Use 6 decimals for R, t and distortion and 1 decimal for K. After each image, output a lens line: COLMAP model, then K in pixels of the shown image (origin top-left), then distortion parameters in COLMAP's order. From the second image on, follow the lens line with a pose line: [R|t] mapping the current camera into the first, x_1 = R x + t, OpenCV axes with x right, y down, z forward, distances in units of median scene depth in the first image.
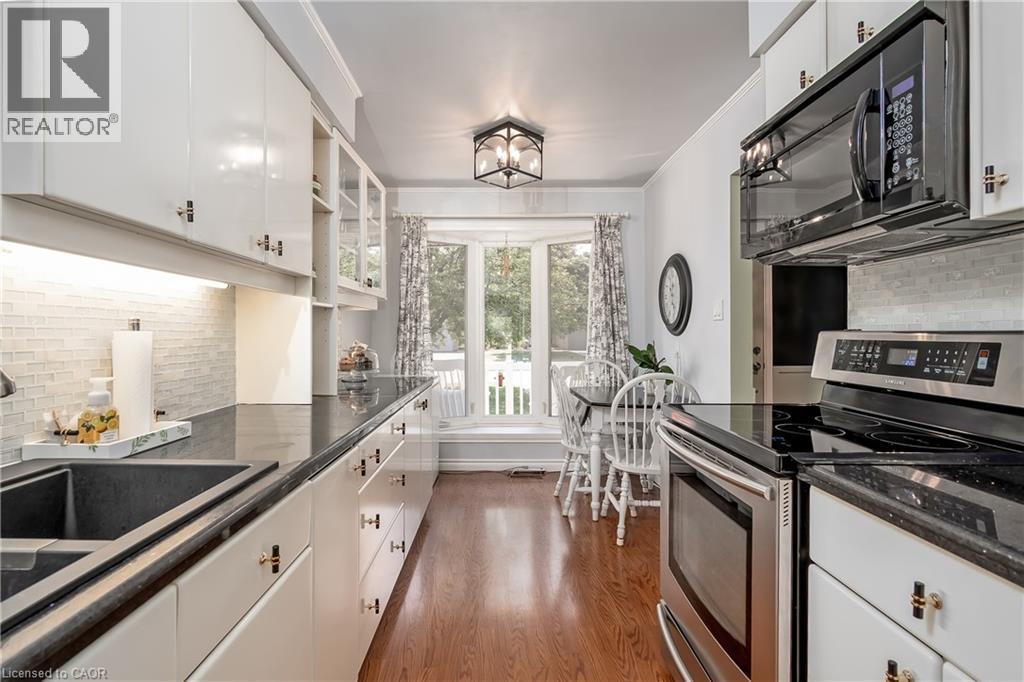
lens RADIAL K [[460.5, 0, 509.8], [0, 460.5, 335.3], [0, 0, 1]] dist [-0.009199, 0.001461]
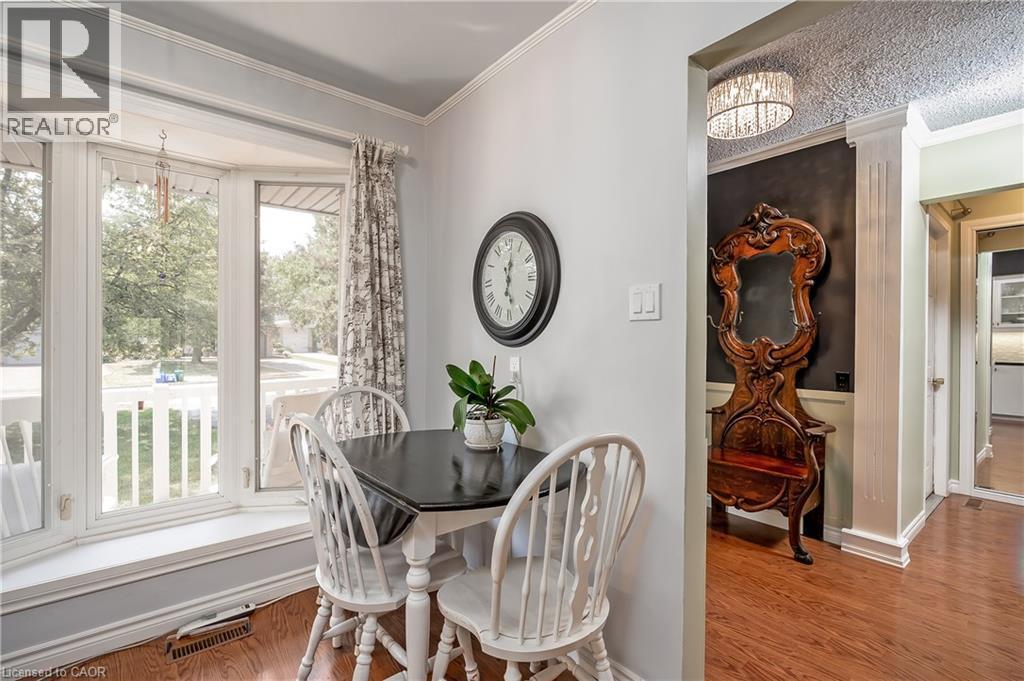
lens RADIAL K [[460.5, 0, 513.8], [0, 460.5, 341.6], [0, 0, 1]] dist [-0.009199, 0.001461]
pose [[0.785712, 0.004378, 0.618577, -0.014599], [-0.002735, 0.999990, -0.003603, -0.003012], [-0.618586, 0.001139, 0.785716, 0.422414]]
